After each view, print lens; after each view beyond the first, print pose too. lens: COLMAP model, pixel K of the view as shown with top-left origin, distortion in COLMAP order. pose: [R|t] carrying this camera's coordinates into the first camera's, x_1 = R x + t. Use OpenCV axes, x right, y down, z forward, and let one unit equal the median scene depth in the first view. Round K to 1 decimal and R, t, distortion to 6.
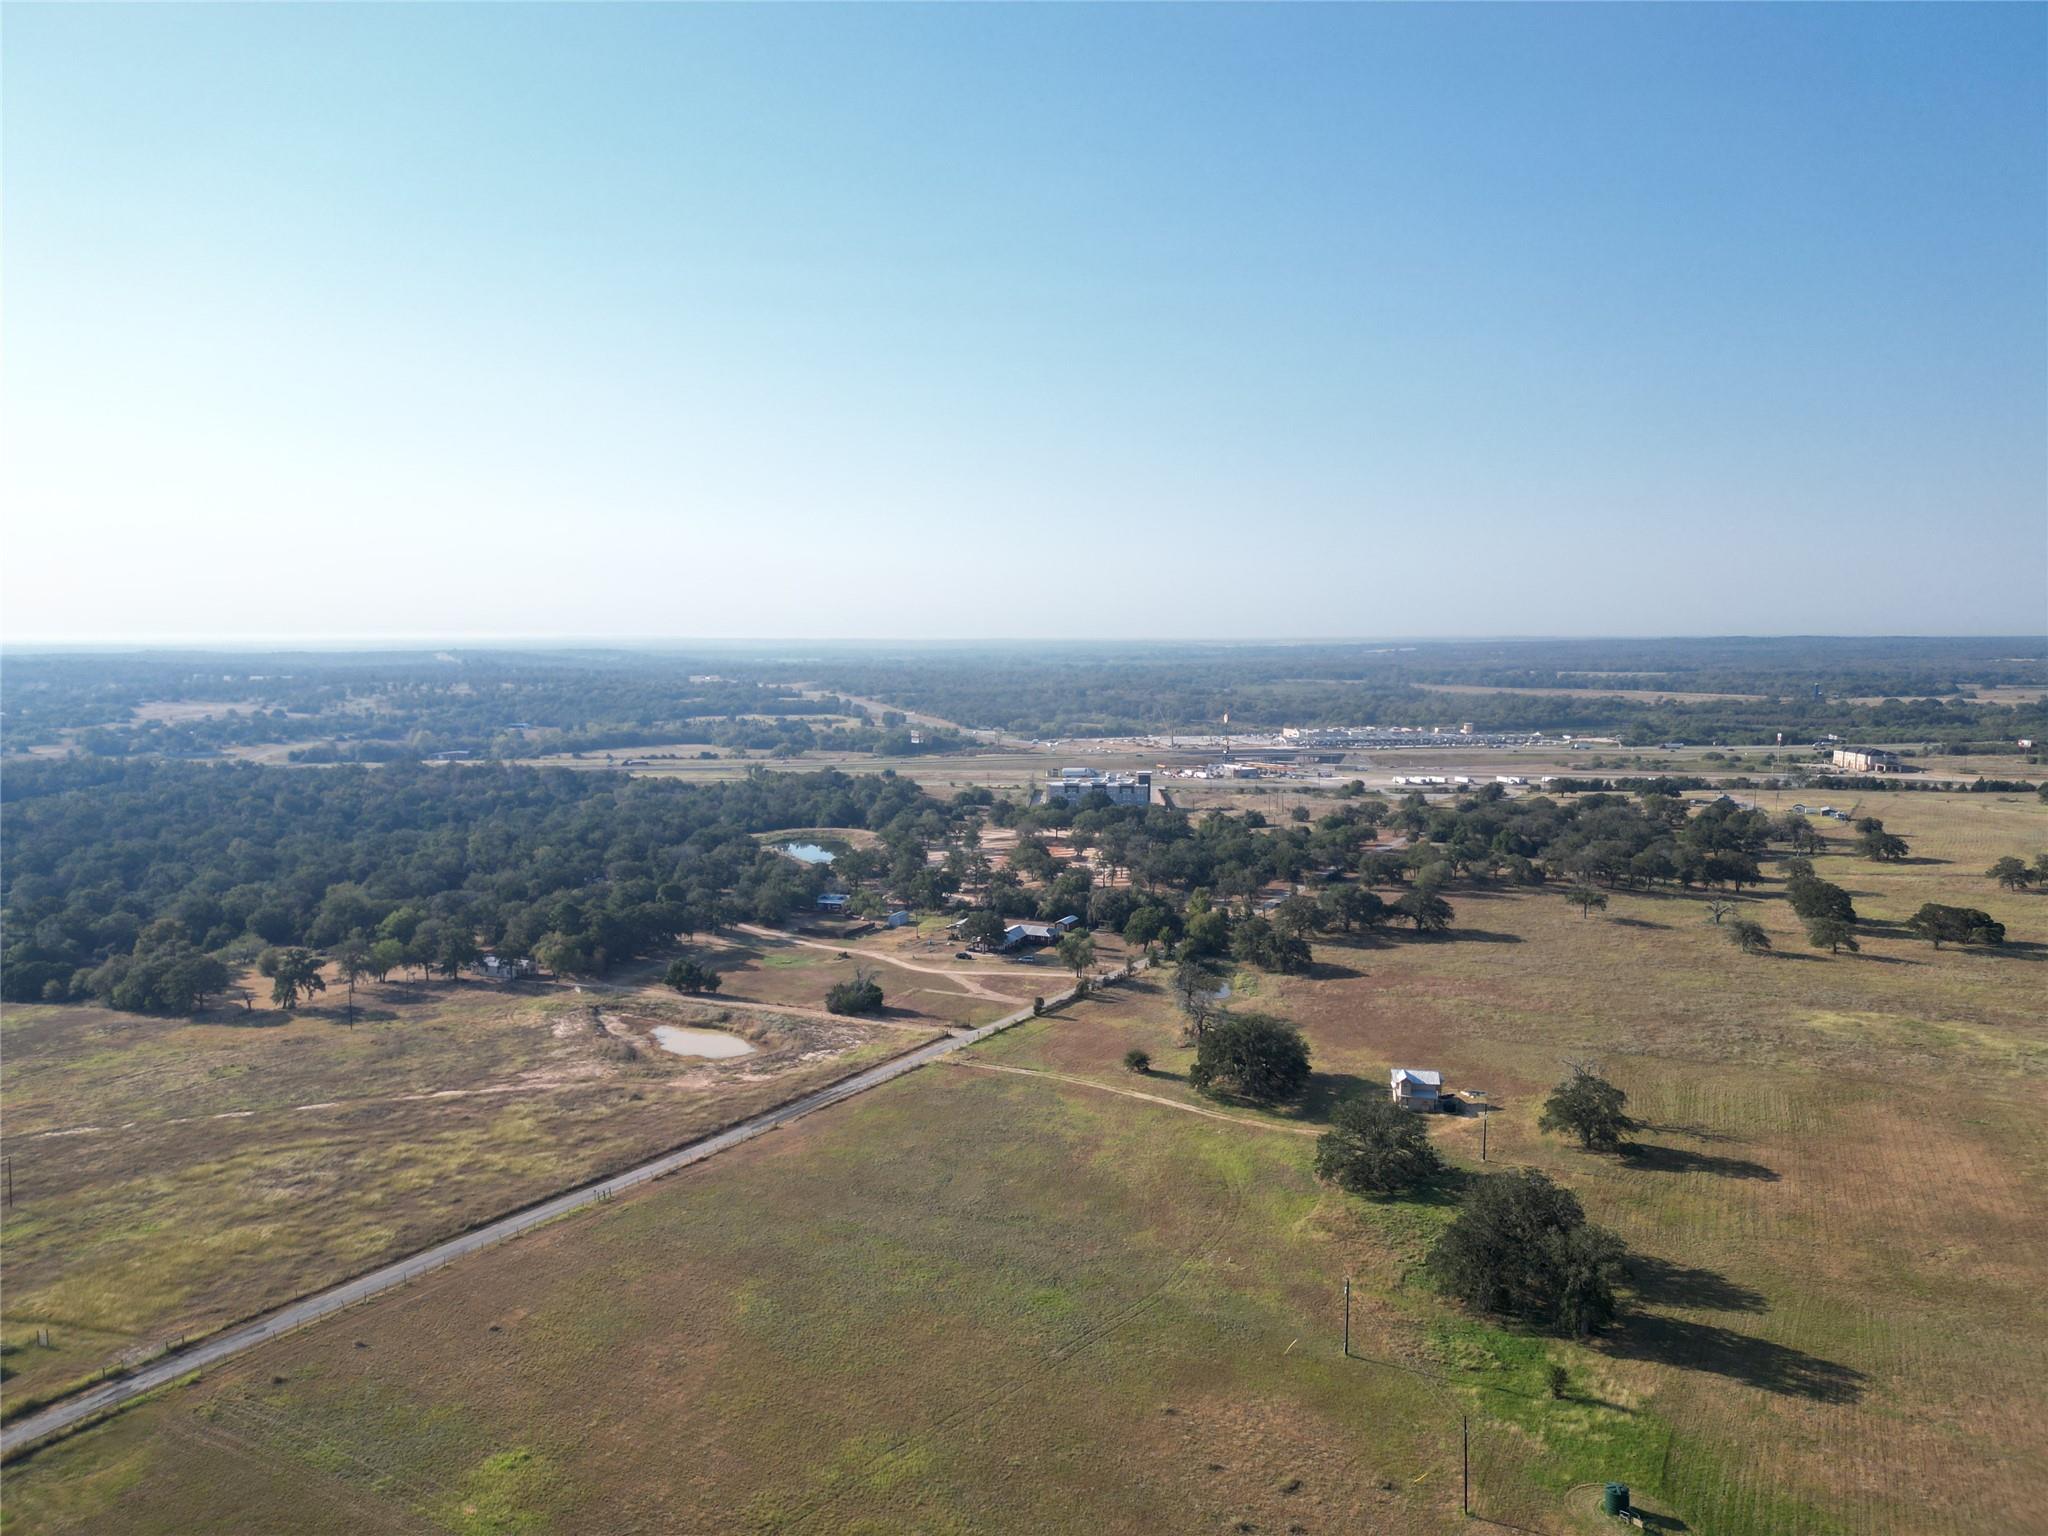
lens RADIAL K [[1429.2, 0, 1024.0], [0, 1429.2, 768.0], [0, 0, 1]] dist [0.024237, -0.006197]
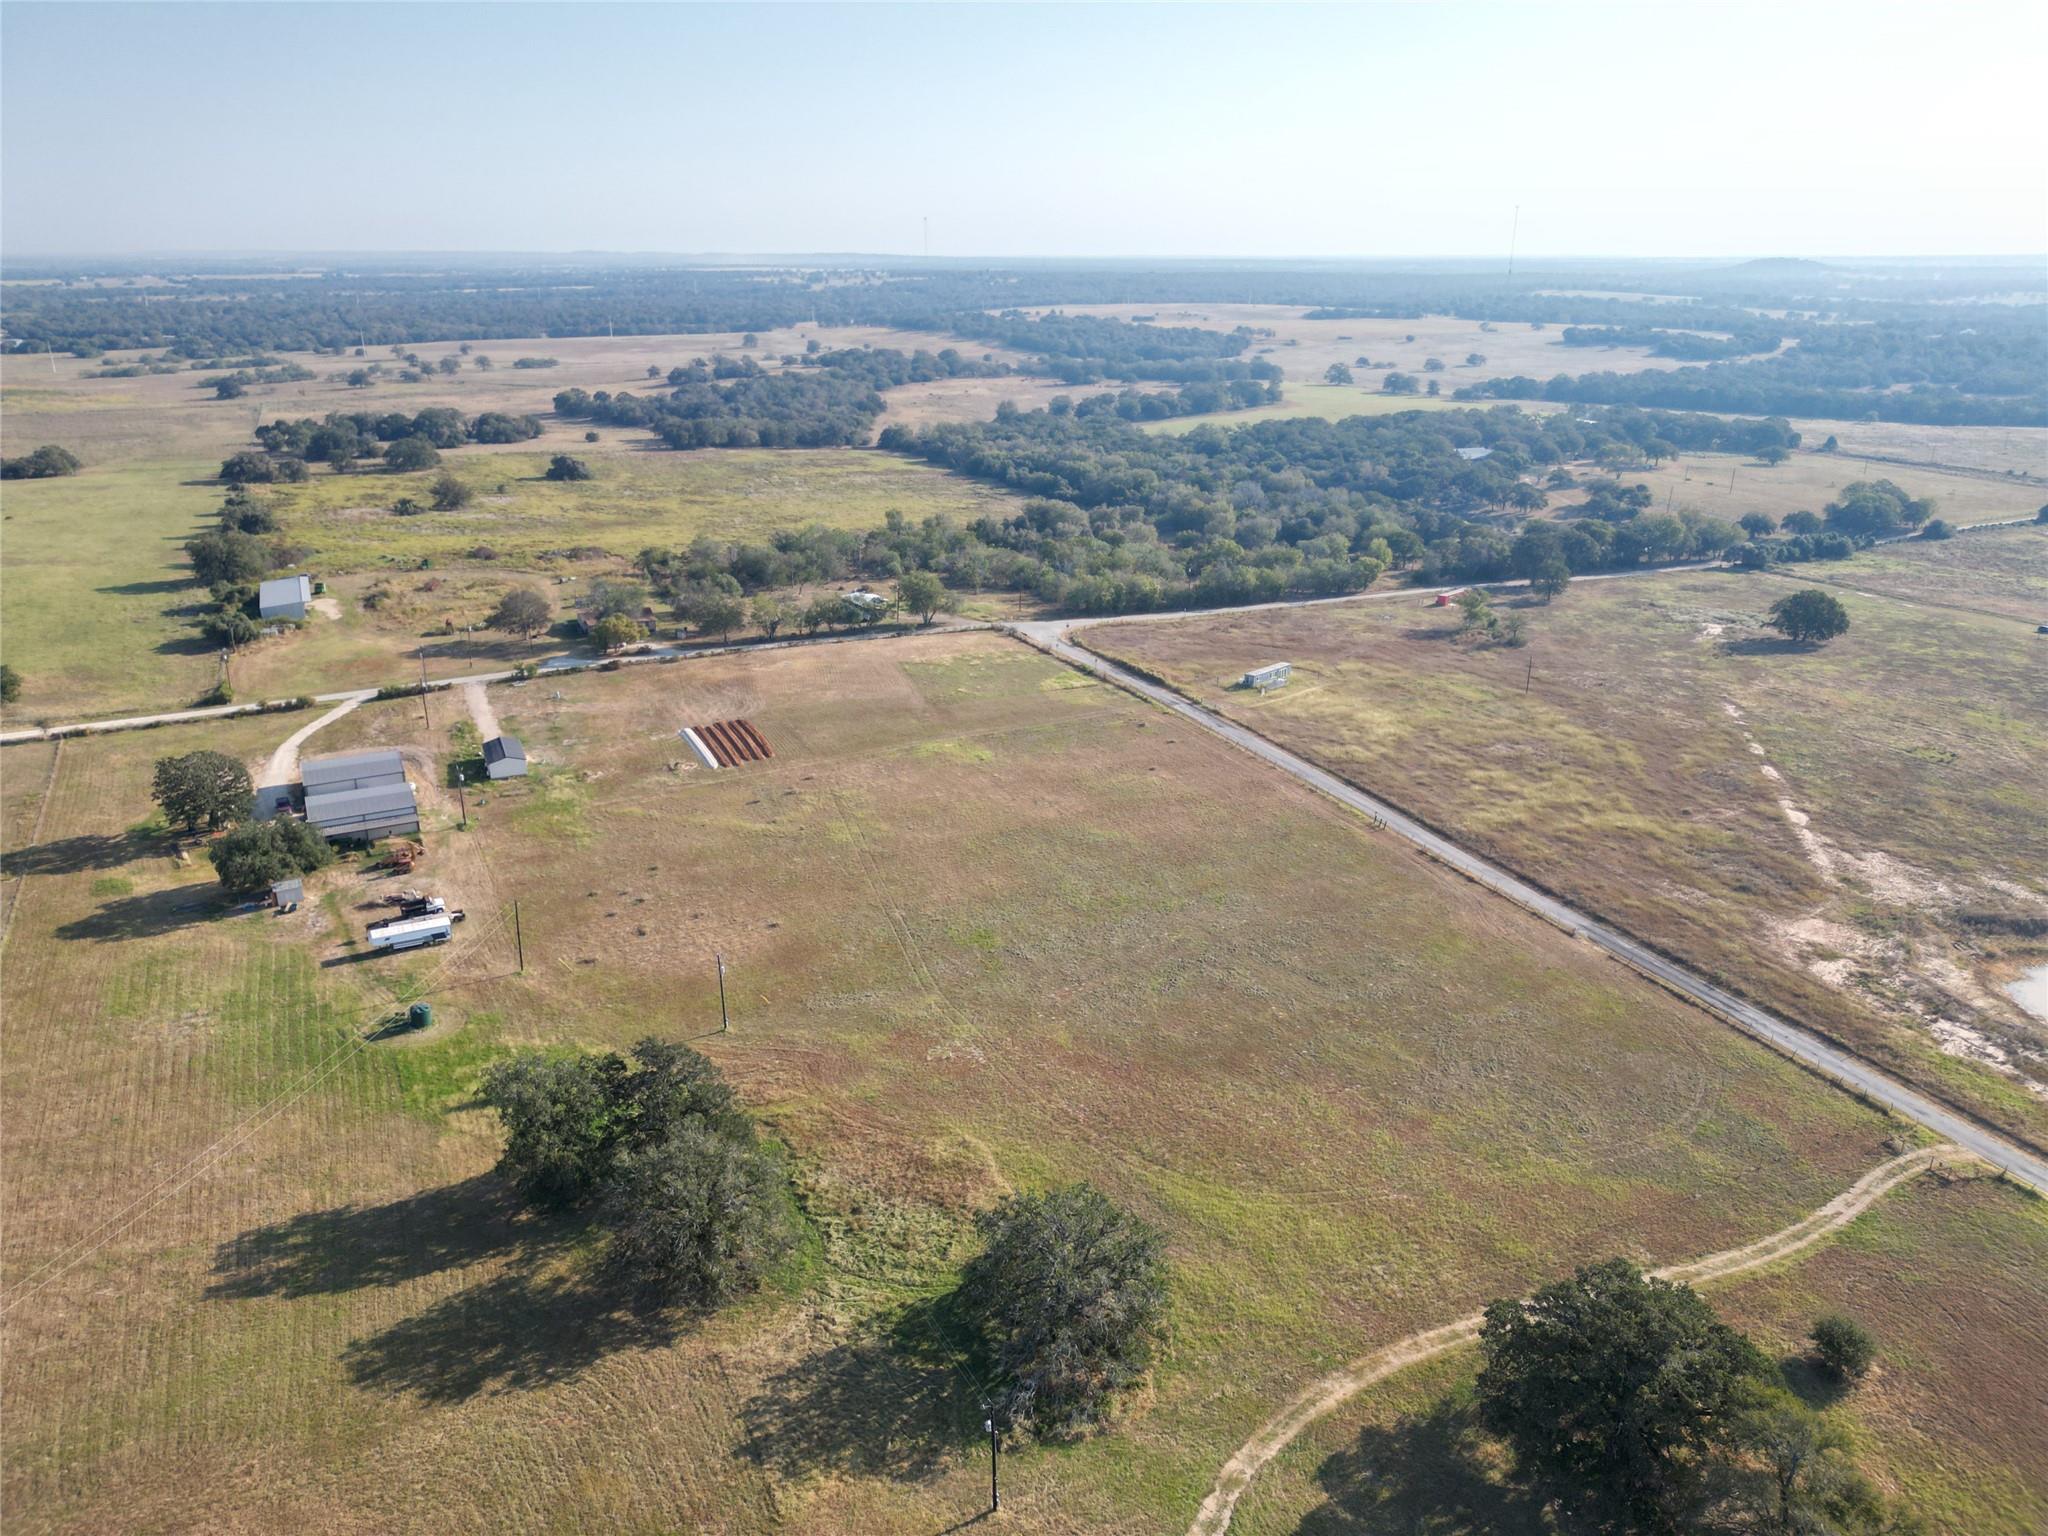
lens RADIAL K [[1429.2, 0, 1024.0], [0, 1429.2, 768.0], [0, 0, 1]] dist [0.024237, -0.006197]
pose [[-0.553693, 0.282004, -0.783517, 0.801801], [-0.082528, 0.917696, 0.388618, -0.152920], [0.828622, 0.279837, -0.484848, 1.537572]]
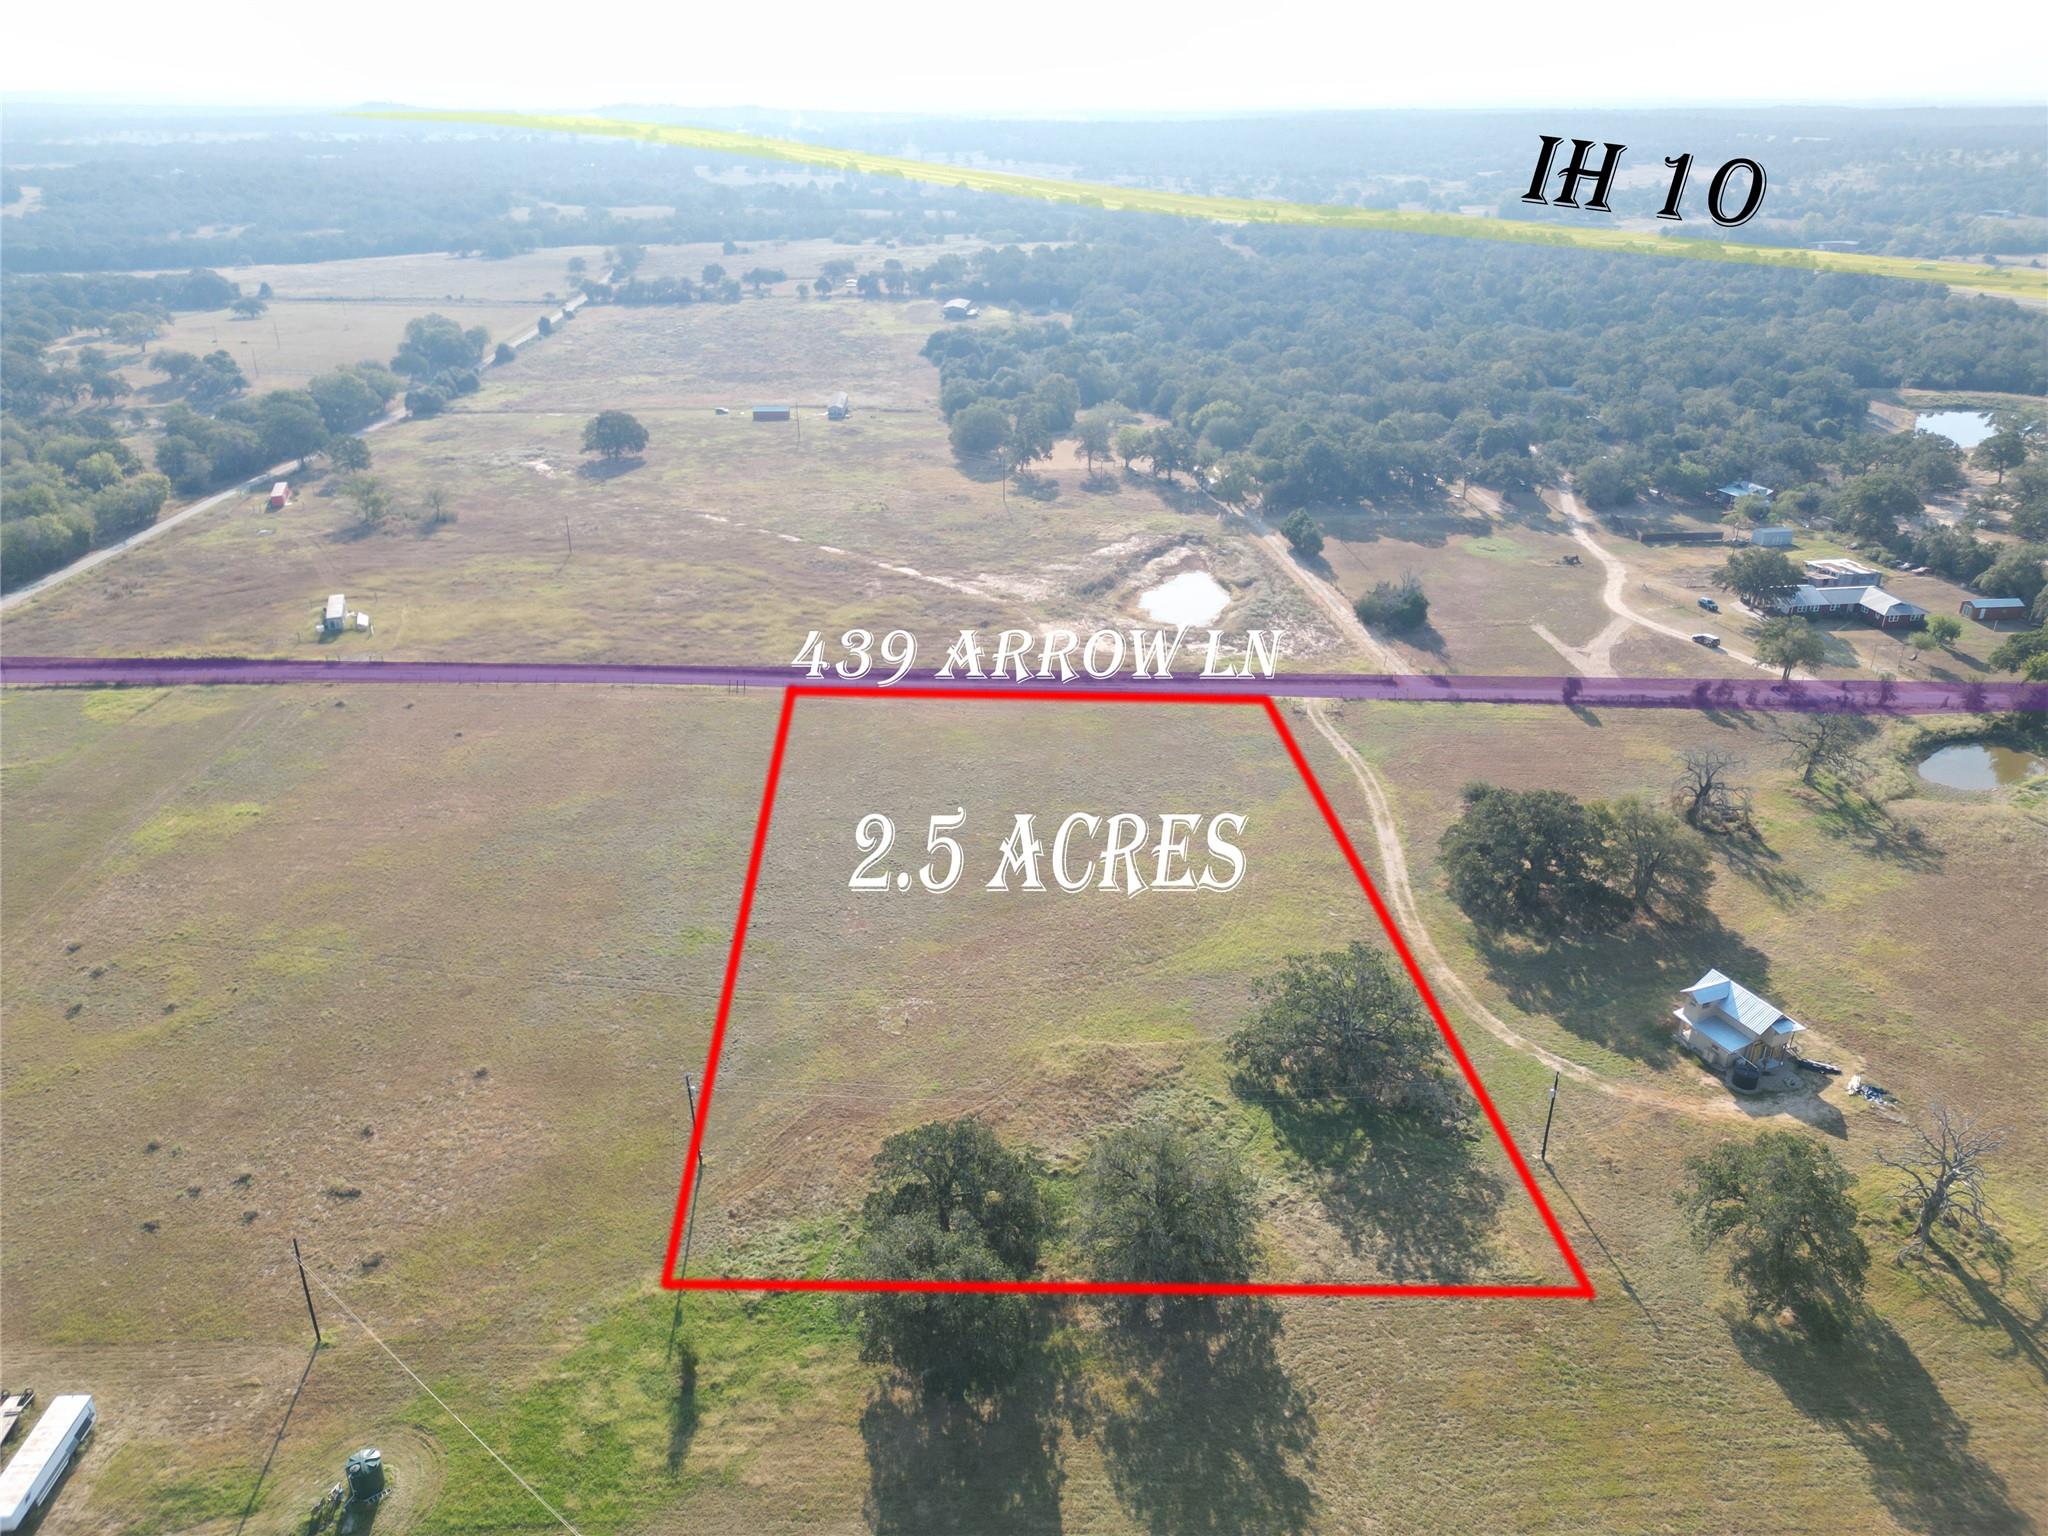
lens RADIAL K [[1429.2, 0, 1024.0], [0, 1429.2, 768.0], [0, 0, 1]] dist [0.024237, -0.006197]
pose [[0.520203, 0.364438, -0.772382, 0.778256], [-0.079579, 0.921133, 0.381027, -0.073419], [0.850327, -0.136746, 0.508177, 0.759947]]
